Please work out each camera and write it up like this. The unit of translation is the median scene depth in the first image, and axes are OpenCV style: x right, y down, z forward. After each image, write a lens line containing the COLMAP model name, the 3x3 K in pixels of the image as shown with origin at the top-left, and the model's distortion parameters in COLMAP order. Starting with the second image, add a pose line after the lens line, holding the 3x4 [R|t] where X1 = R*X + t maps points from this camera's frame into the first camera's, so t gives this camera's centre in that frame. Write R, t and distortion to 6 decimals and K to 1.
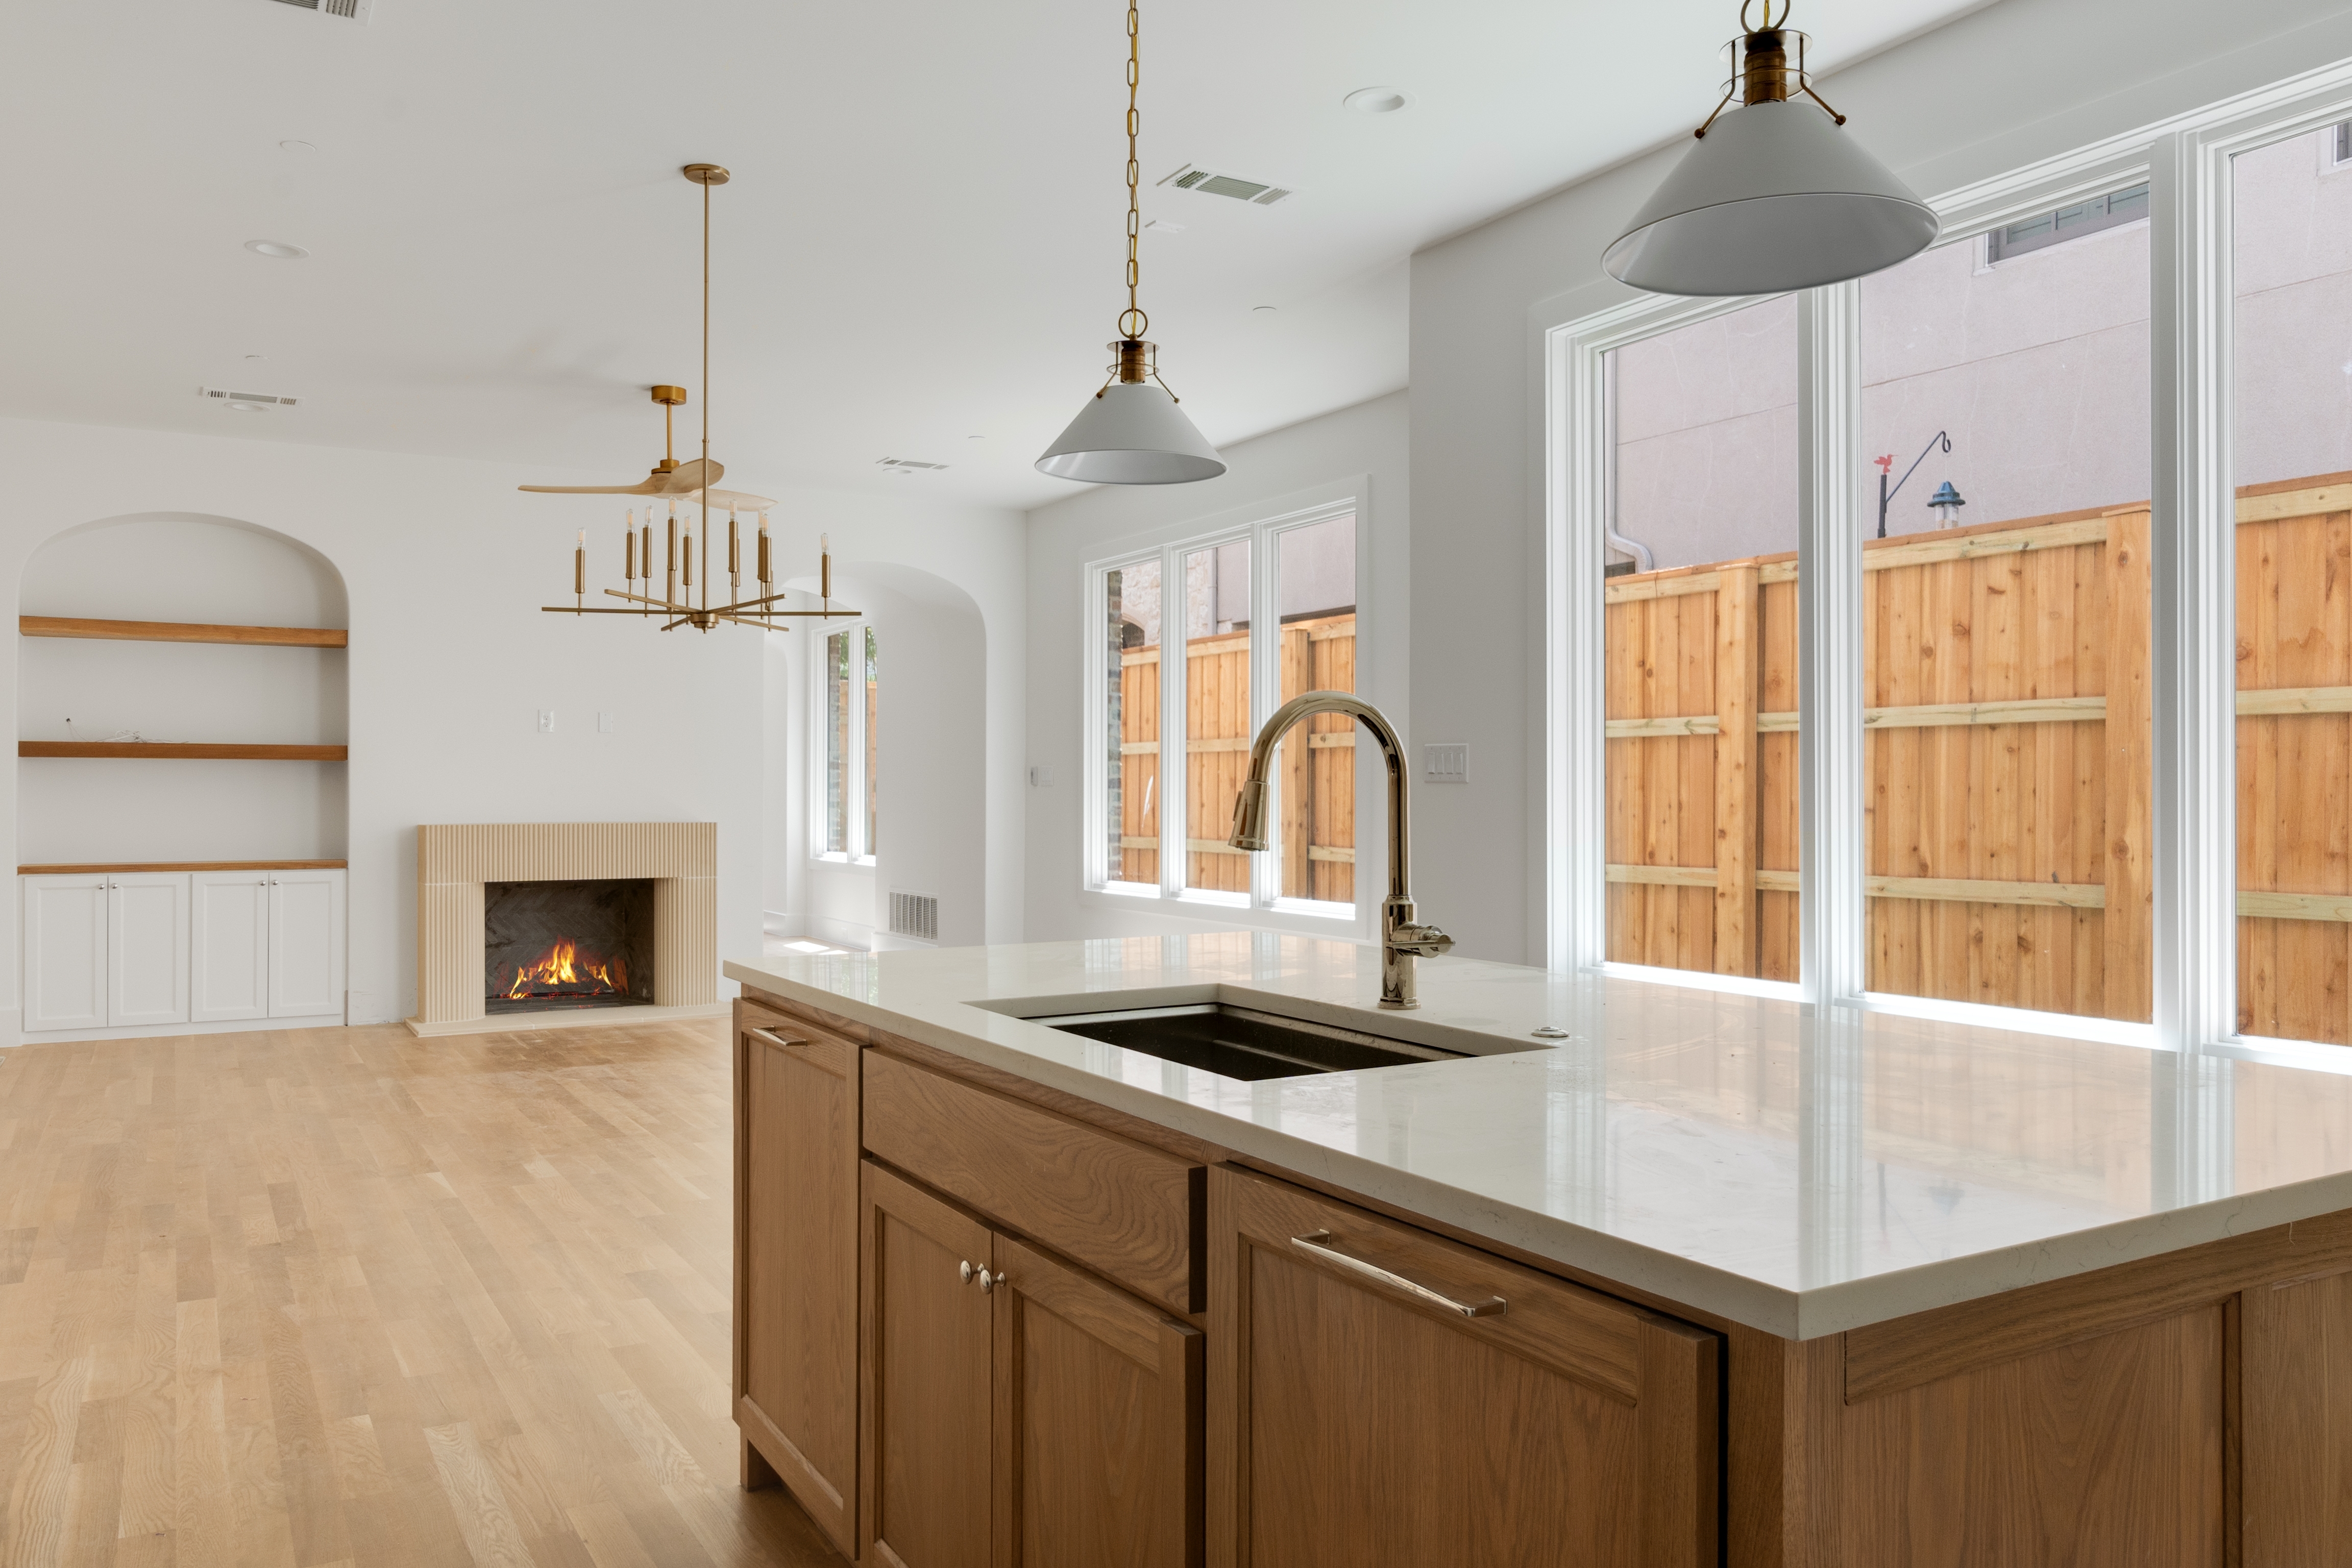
lens RADIAL K [[1705.0, 0, 1173.8], [0, 1705.0, 800.6], [0, 0, 1]] dist [-0.010824, 0.014528]
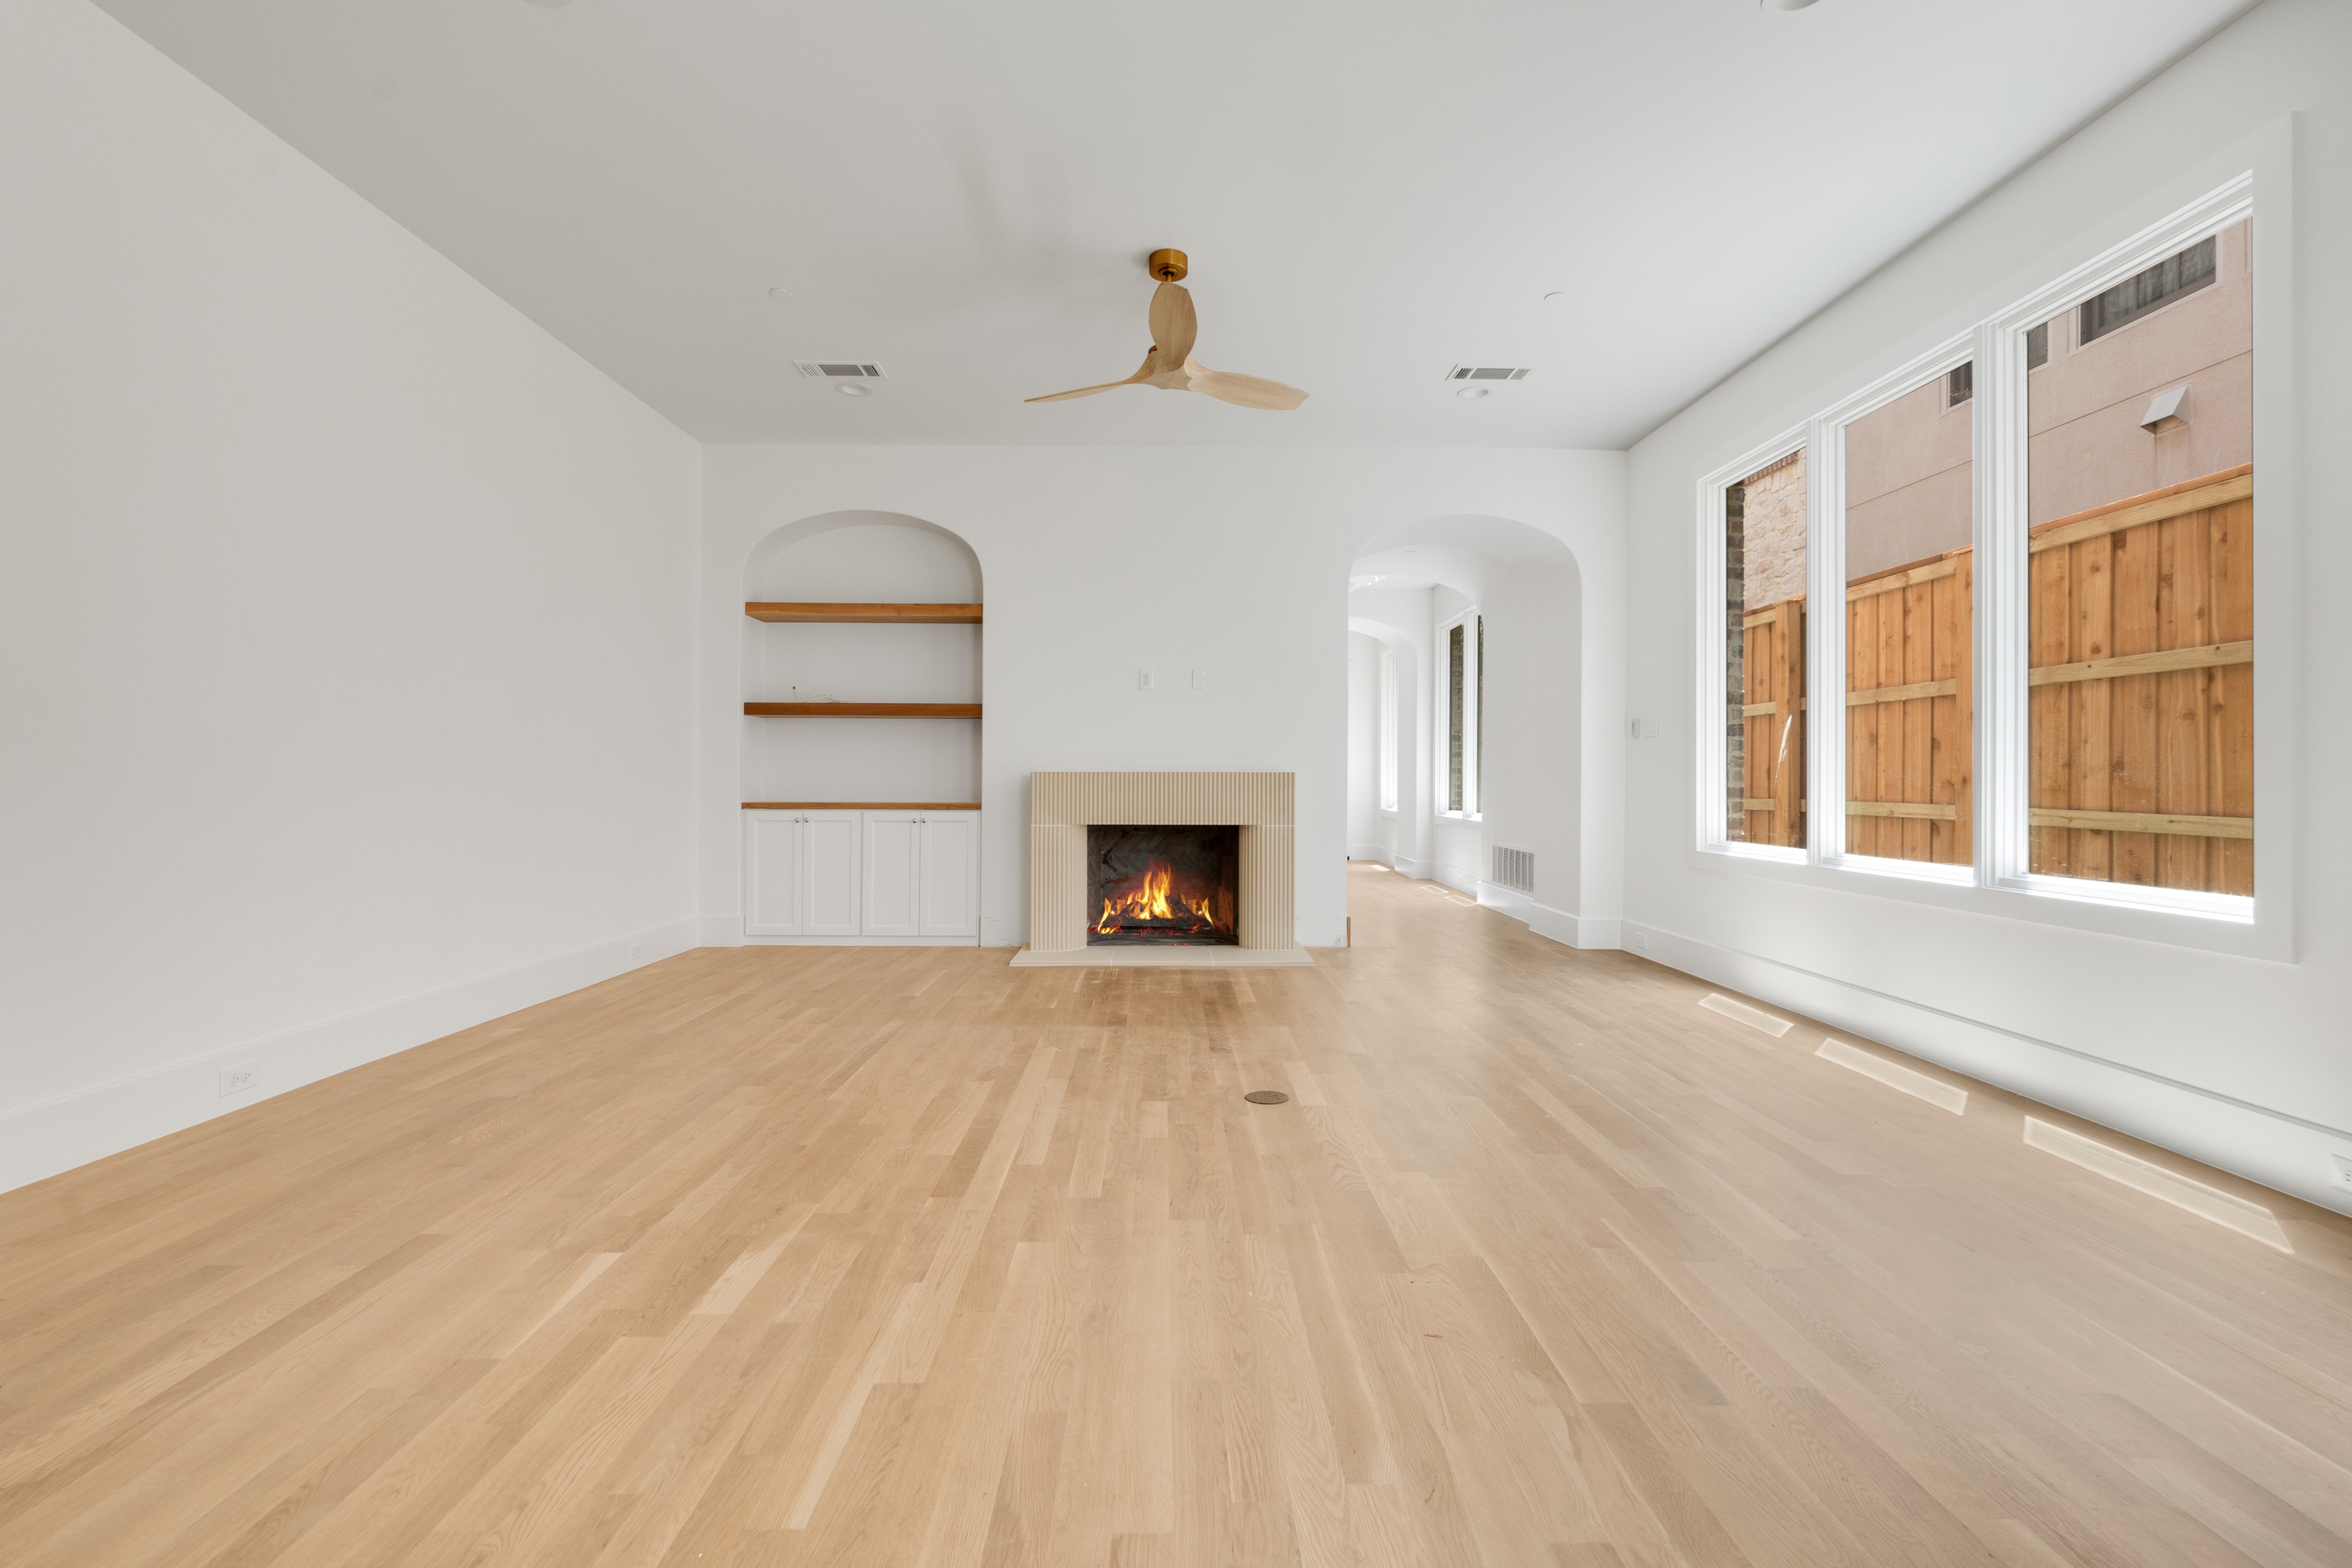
lens RADIAL K [[1010.7, 0, 1175.1], [0, 1010.7, 778.4], [0, 0, 1]] dist [-0.005341, 0.000668]
pose [[0.870687, 0.000252, -0.491838, -0.034596], [-0.005035, 0.999952, -0.008400, 0.023411], [0.491812, 0.009790, 0.870646, 0.466935]]
